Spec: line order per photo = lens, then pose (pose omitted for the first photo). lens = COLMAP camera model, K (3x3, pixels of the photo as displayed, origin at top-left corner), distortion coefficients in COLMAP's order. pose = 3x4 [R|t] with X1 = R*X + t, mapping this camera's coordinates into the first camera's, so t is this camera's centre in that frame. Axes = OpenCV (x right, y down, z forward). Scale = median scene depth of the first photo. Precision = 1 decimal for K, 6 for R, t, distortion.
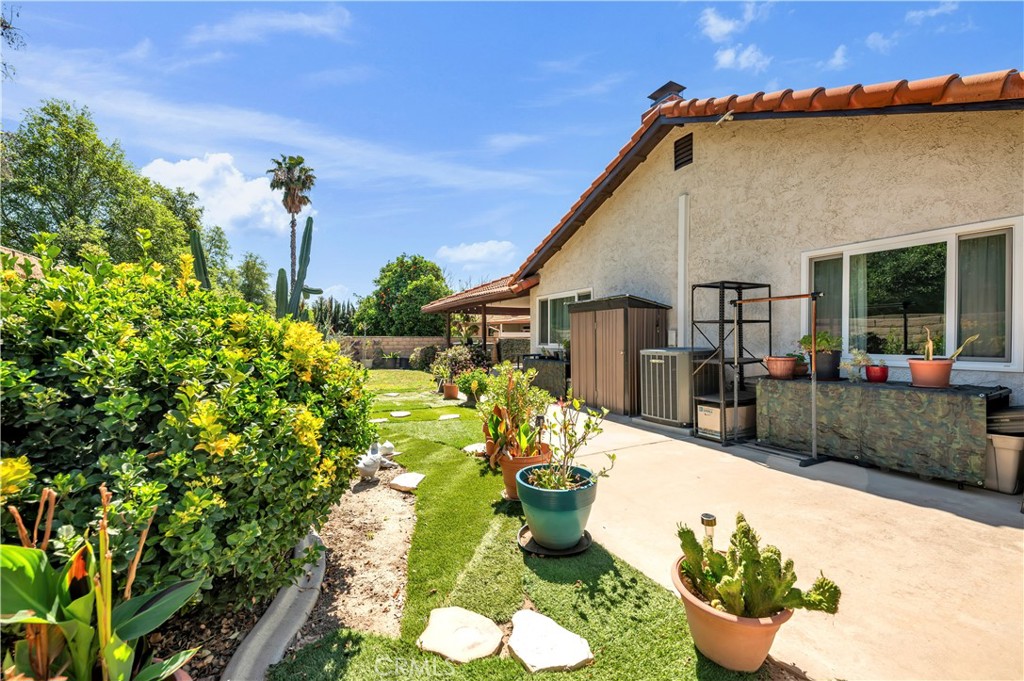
lens RADIAL K [[408.2, 0, 513.7], [0, 408.2, 342.8], [0, 0, 1]] dist [0.023773, -0.015325]
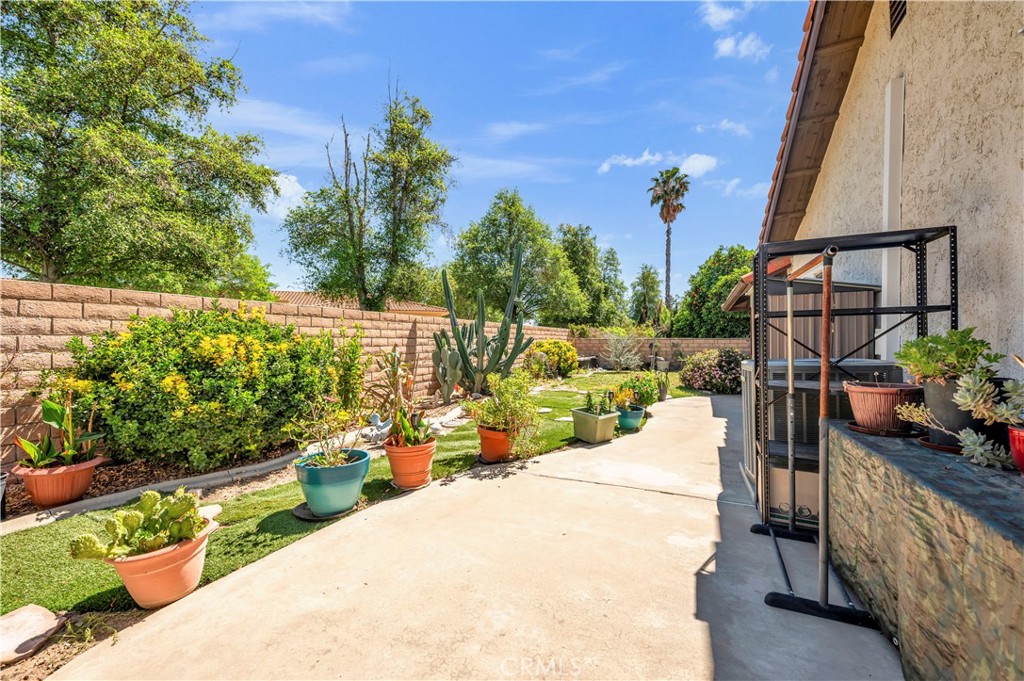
lens RADIAL K [[408.2, 0, 513.7], [0, 408.2, 342.8], [0, 0, 1]] dist [0.023773, -0.015325]
pose [[0.608490, 0.004737, -0.793547, 0.165003], [-0.006673, 0.999977, 0.000852, -0.002337], [0.793533, 0.004777, 0.608508, 0.081420]]
